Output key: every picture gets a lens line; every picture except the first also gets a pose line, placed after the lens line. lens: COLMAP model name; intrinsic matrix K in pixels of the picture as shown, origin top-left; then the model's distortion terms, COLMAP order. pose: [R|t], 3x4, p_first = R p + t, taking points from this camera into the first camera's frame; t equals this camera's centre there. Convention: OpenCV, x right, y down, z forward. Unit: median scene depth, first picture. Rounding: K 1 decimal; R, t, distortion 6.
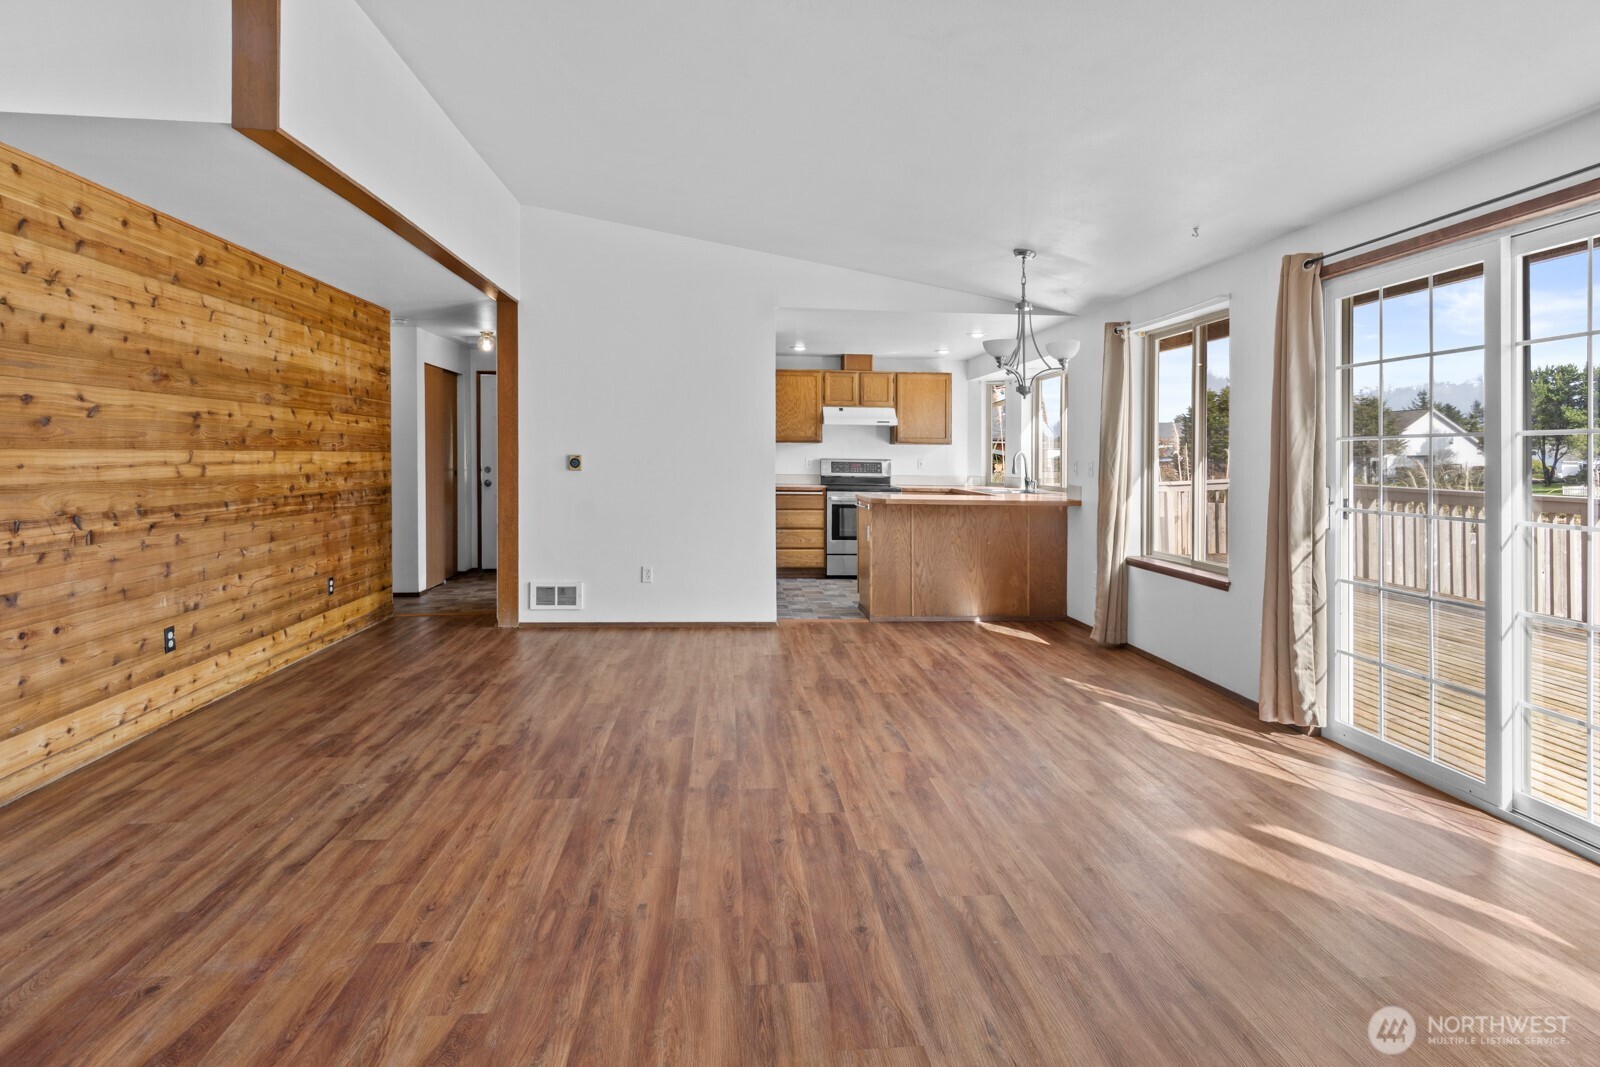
lens RADIAL K [[881.4, 0, 779.9], [0, 881.4, 443.7], [0, 0, 1]] dist [0.003934, -0.004955]
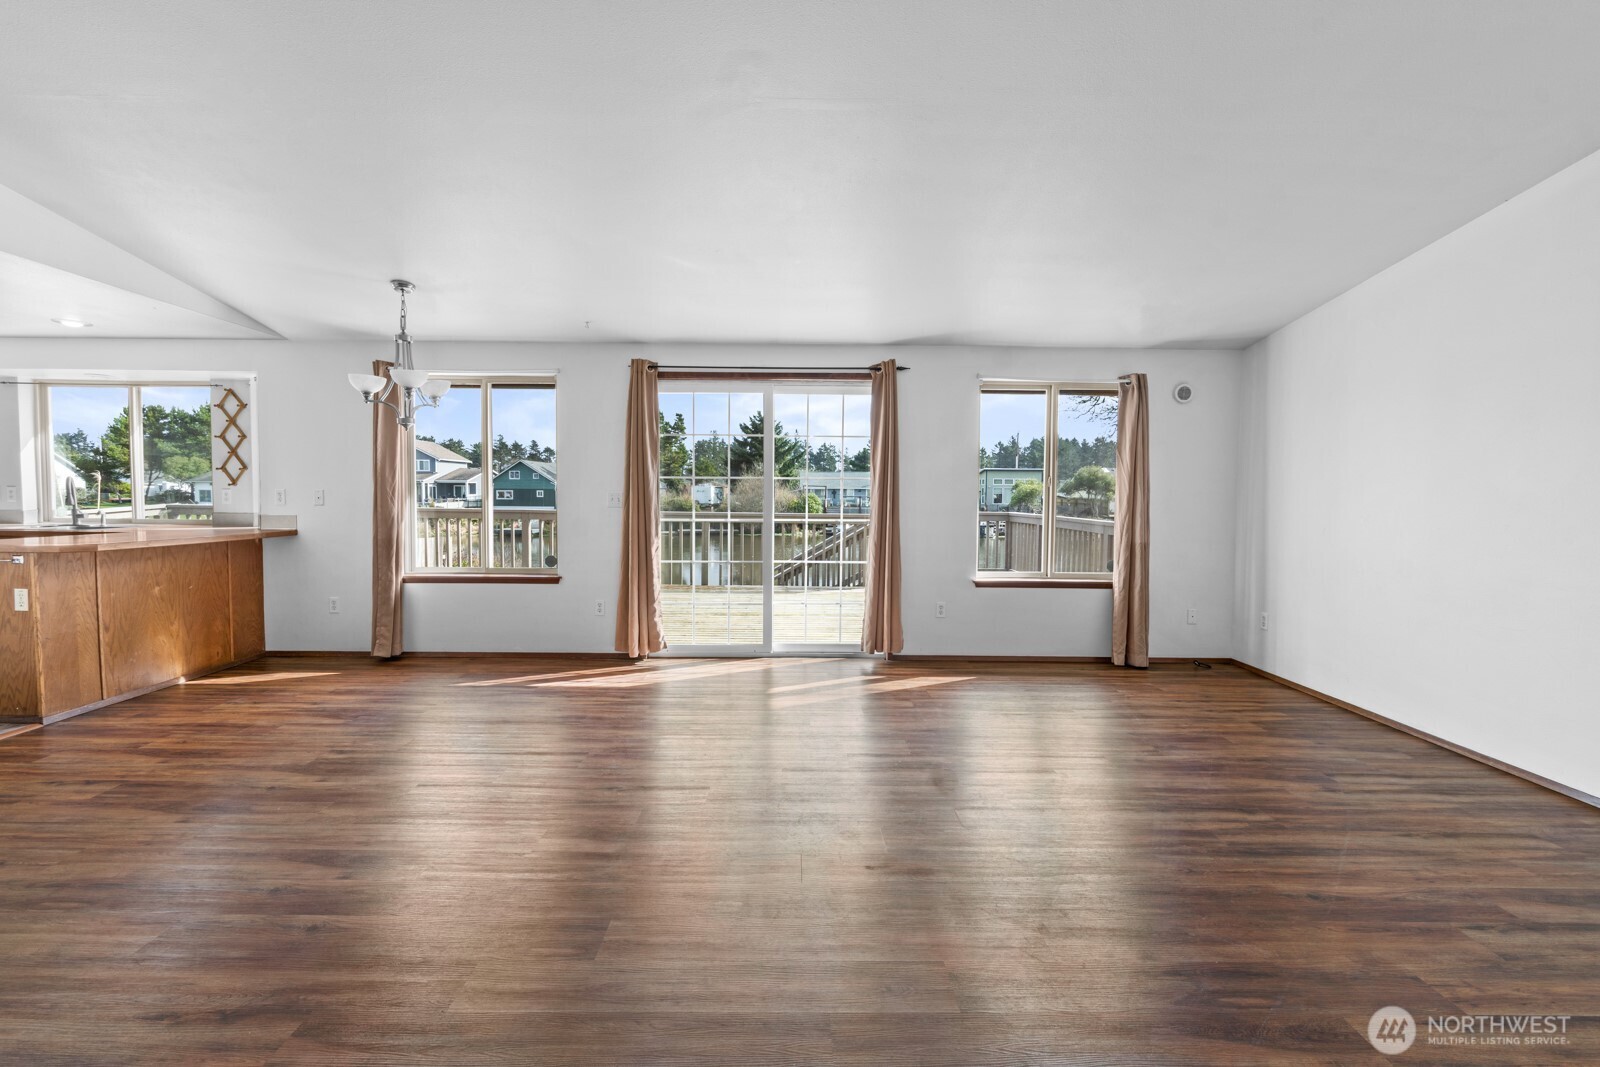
lens RADIAL K [[711.4, 0, 806.6], [0, 711.4, 518.8], [0, 0, 1]] dist [-0.003108, 0.001029]
pose [[0.050362, -0.047200, 0.997615, -0.571336], [-0.022113, 0.998585, 0.048362, 0.002969], [-0.998486, -0.024496, 0.049247, 0.541674]]
